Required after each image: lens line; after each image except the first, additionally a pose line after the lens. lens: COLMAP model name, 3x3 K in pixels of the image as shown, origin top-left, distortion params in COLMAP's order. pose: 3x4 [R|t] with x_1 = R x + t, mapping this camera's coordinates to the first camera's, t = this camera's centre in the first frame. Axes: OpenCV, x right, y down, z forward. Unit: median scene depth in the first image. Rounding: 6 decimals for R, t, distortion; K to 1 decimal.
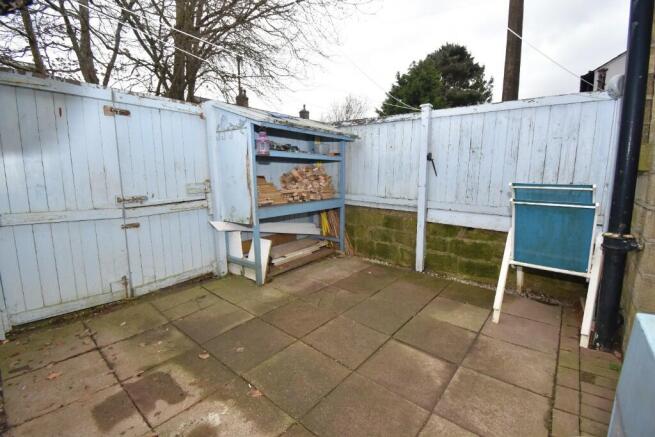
lens RADIAL K [[290.9, 0, 327.5], [0, 290.9, 218.5], [0, 0, 1]] dist [0.018840, -0.026565]
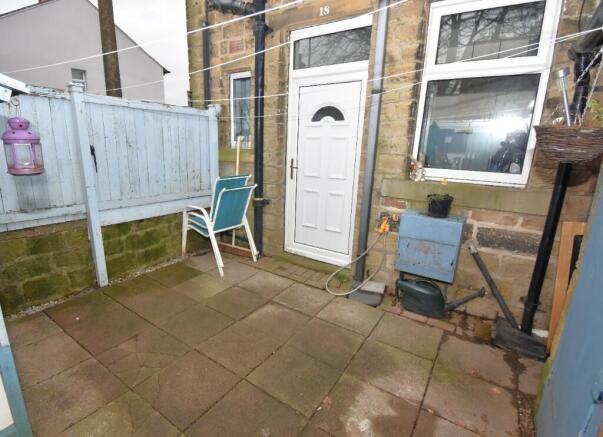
lens RADIAL K [[275.8, 0, 300.0], [0, 275.8, 209.6], [0, 0, 1]] dist [-0.001020, -0.000278]
pose [[-0.068504, -0.224184, 0.972136, -0.504458], [0.130338, 0.964063, 0.231506, -0.159074], [-0.989100, 0.142566, -0.036823, 0.485577]]
